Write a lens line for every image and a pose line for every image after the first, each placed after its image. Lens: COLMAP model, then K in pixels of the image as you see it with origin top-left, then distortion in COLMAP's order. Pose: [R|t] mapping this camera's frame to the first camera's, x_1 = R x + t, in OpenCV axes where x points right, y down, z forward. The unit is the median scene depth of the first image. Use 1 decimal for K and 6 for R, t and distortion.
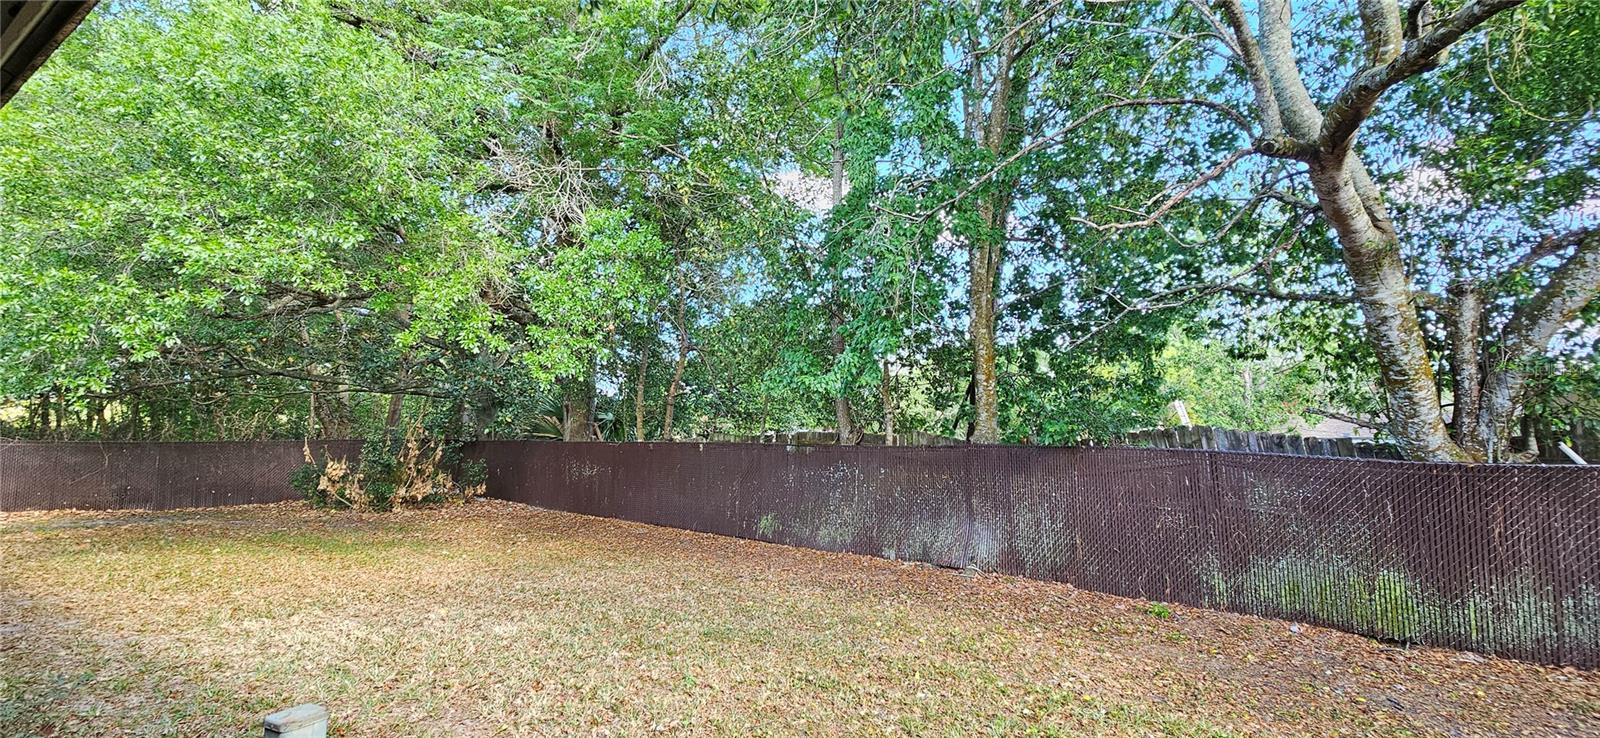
lens RADIAL K [[652.2, 0, 805.5], [0, 652.2, 368.8], [0, 0, 1]] dist [0.004562, -0.001068]
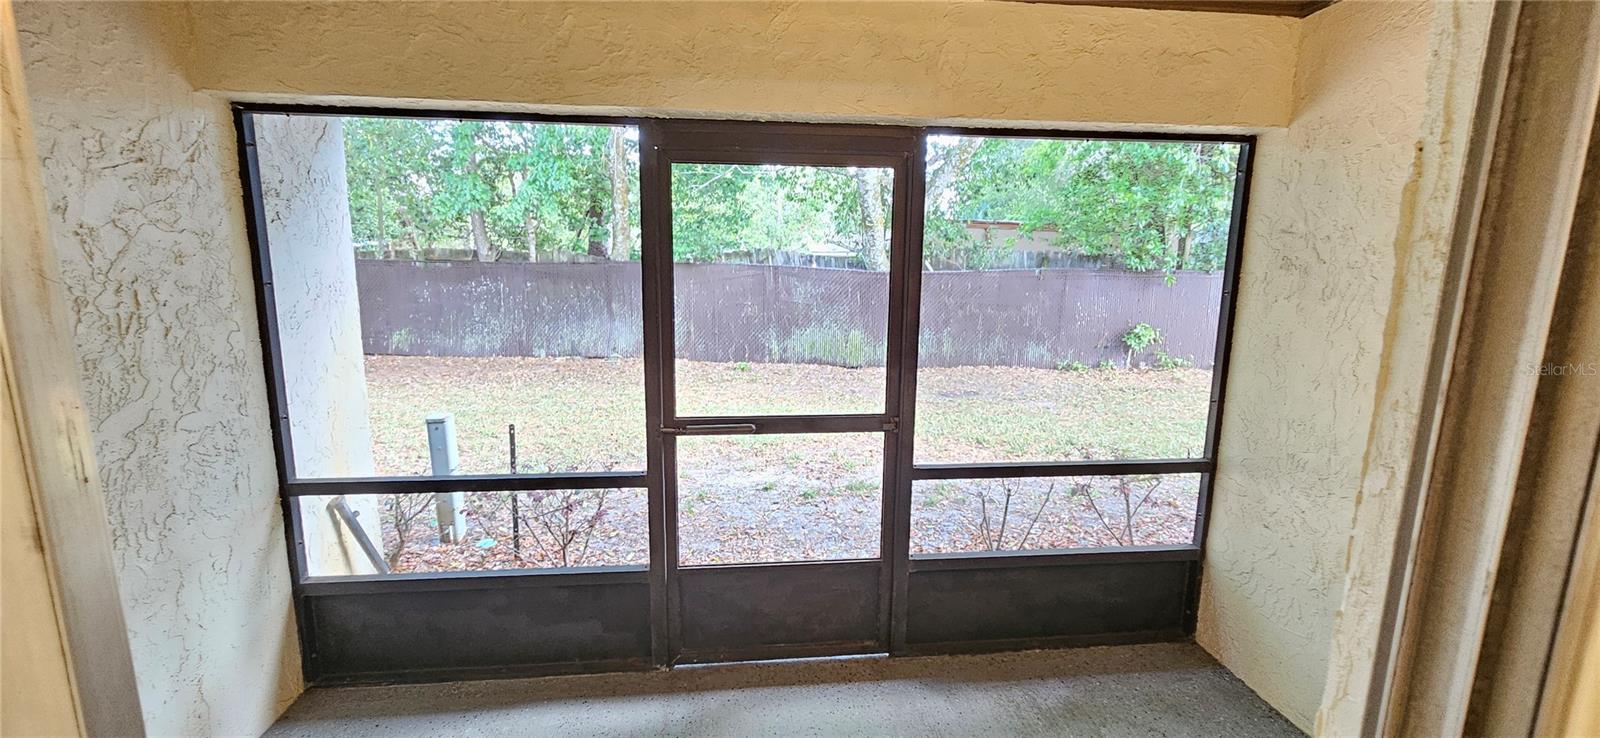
lens RADIAL K [[652.2, 0, 792.6], [0, 652.2, 373.8], [0, 0, 1]] dist [0.004562, -0.001068]
pose [[0.808485, -0.104585, 0.579149, -0.176180], [-0.066815, 0.961408, 0.266889, -0.027687], [-0.584712, -0.254472, 0.770296, -0.184805]]
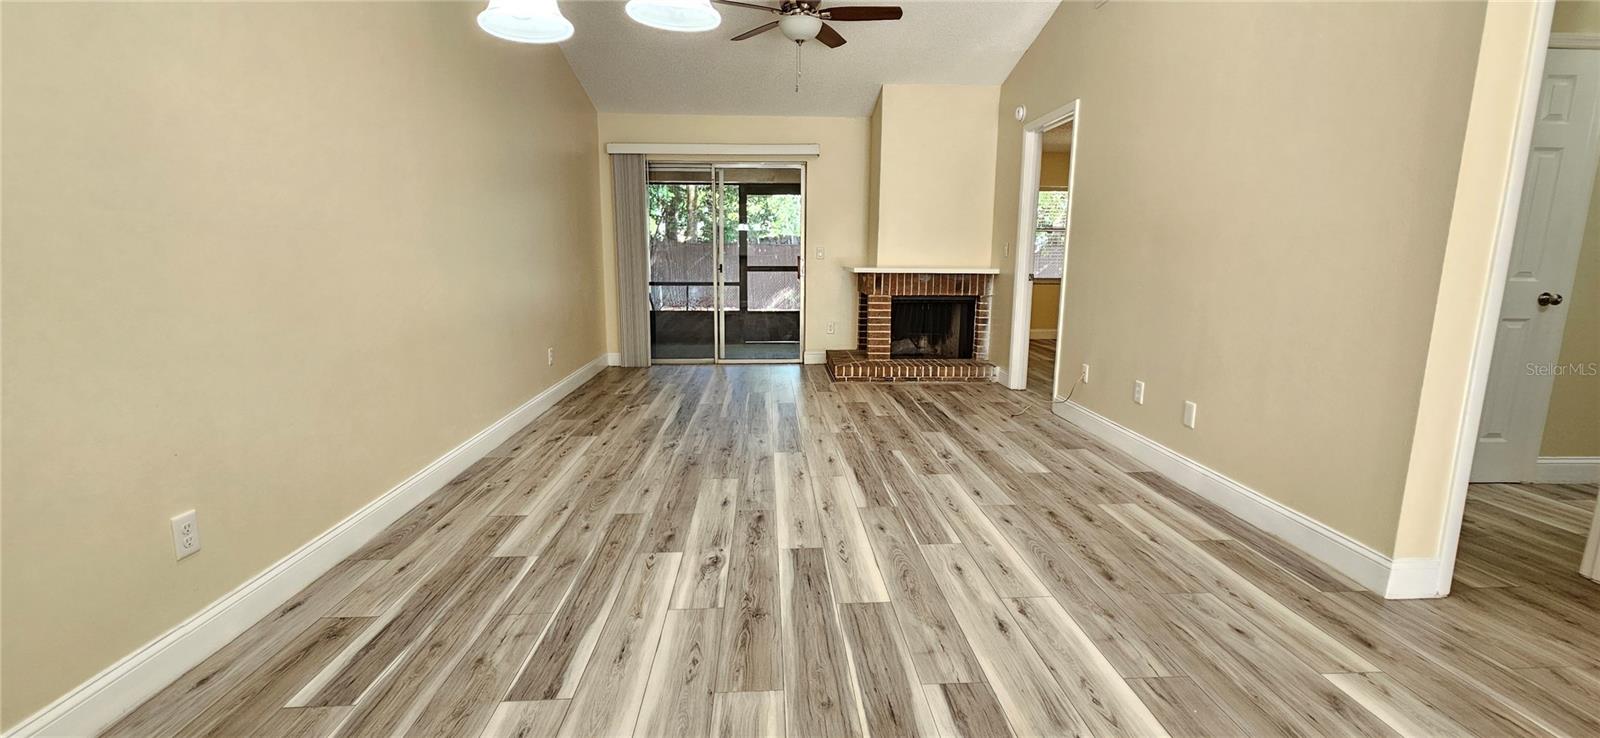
lens RADIAL K [[652.2, 0, 797.8], [0, 652.2, 362.9], [0, 0, 1]] dist [0.004562, -0.001068]
pose [[0.831744, -0.088190, 0.548111, -0.473376], [-0.061969, 0.966383, 0.249525, -0.040682], [-0.551690, -0.241507, 0.798318, -0.686640]]
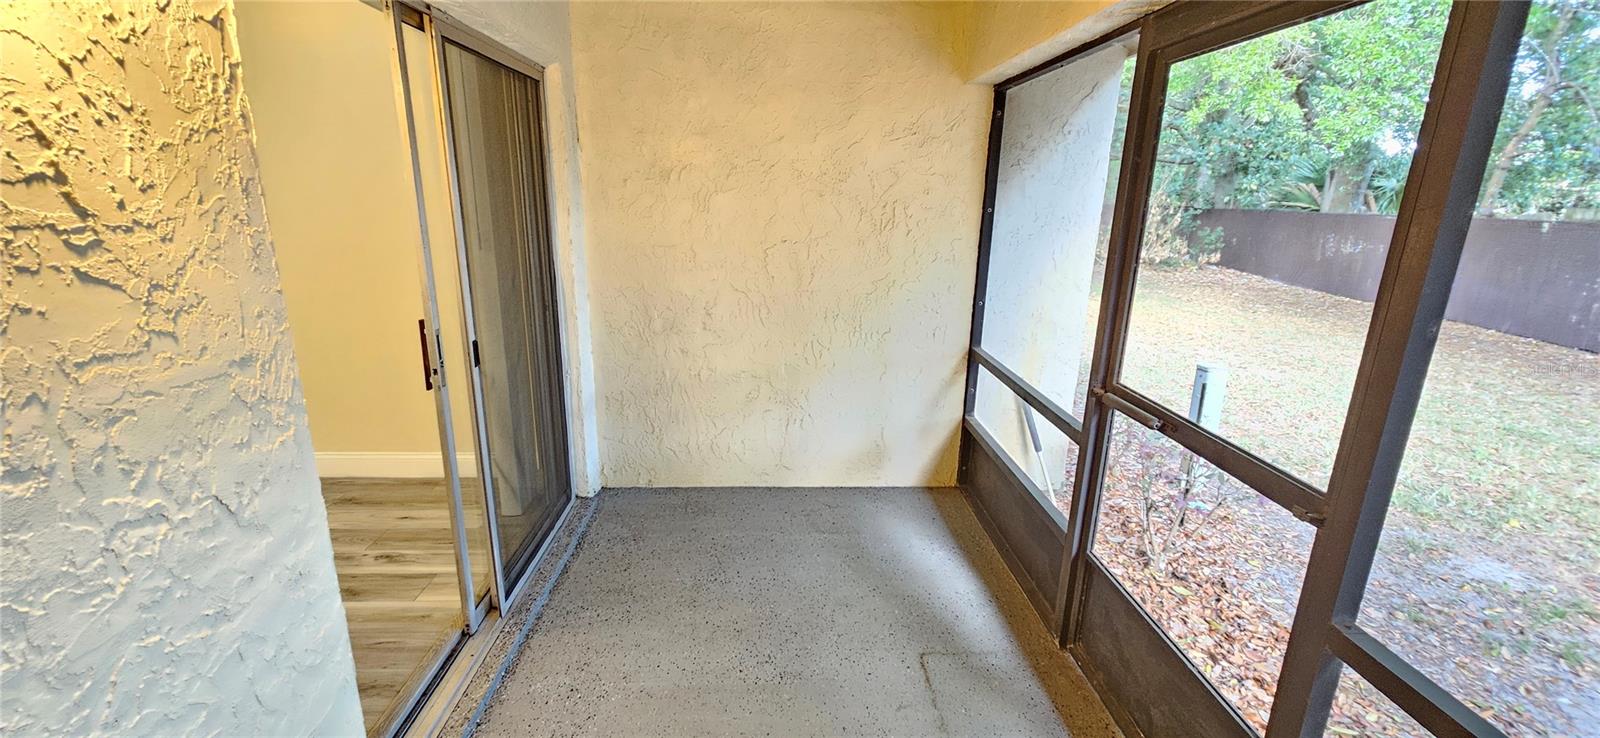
lens RADIAL K [[652.2, 0, 802.8], [0, 652.2, 376.1], [0, 0, 1]] dist [0.004562, -0.001068]
pose [[0.552715, 0.234972, -0.799559, 0.012274], [0.064705, 0.944432, 0.322276, -0.019750], [0.830854, -0.229862, 0.506798, -0.165140]]
